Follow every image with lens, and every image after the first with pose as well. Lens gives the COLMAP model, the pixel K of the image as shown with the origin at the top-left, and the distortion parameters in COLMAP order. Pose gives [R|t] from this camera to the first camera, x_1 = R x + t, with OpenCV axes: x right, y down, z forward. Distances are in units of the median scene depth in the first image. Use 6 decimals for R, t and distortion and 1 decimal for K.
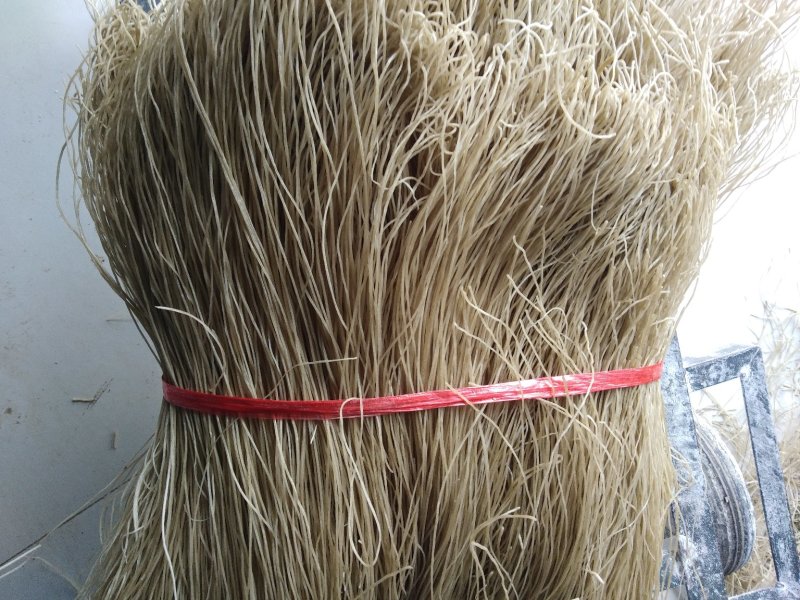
lens RADIAL K [[624.9, 0, 400.4], [0, 624.9, 300.0], [0, 0, 1]] dist [-0.036955, -0.013076]
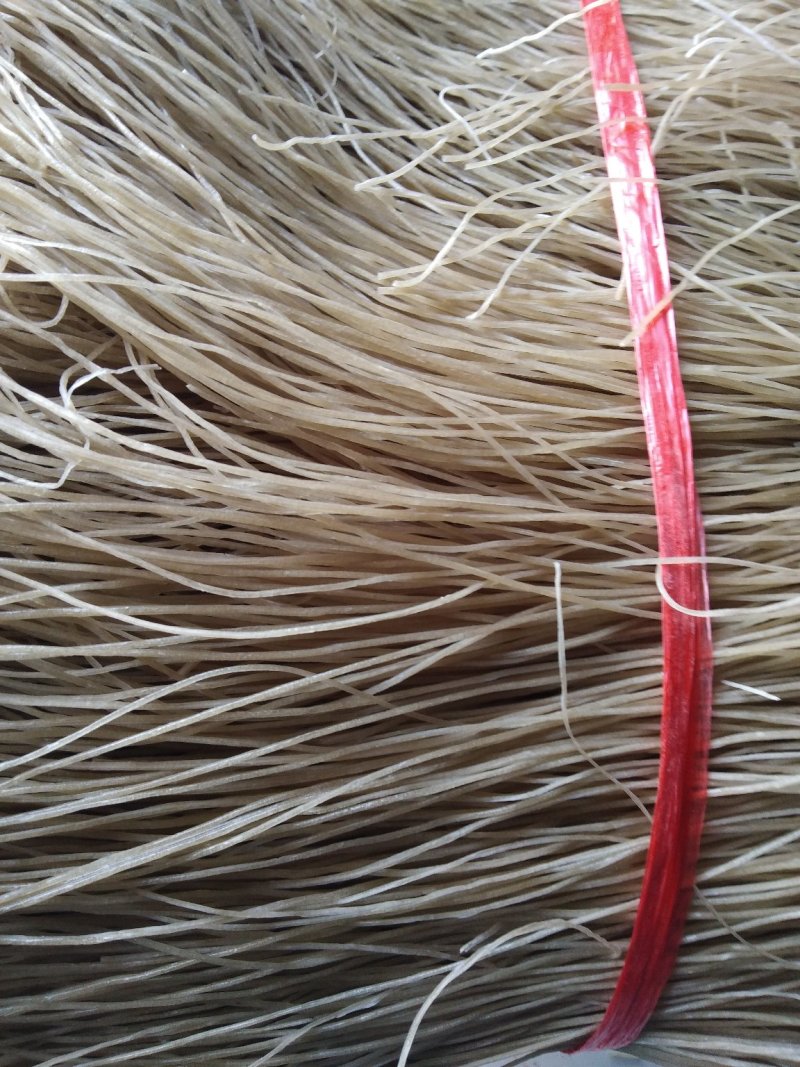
lens RADIAL K [[833.4, 0, 400.0], [0, 833.4, 534.8], [0, 0, 1]] dist [-0.036955, -0.013076]
pose [[0.049264, -0.998109, 0.036764, -0.073858], [0.998747, 0.049552, 0.006953, -0.004714], [-0.008761, 0.036375, 0.999300, 0.496644]]
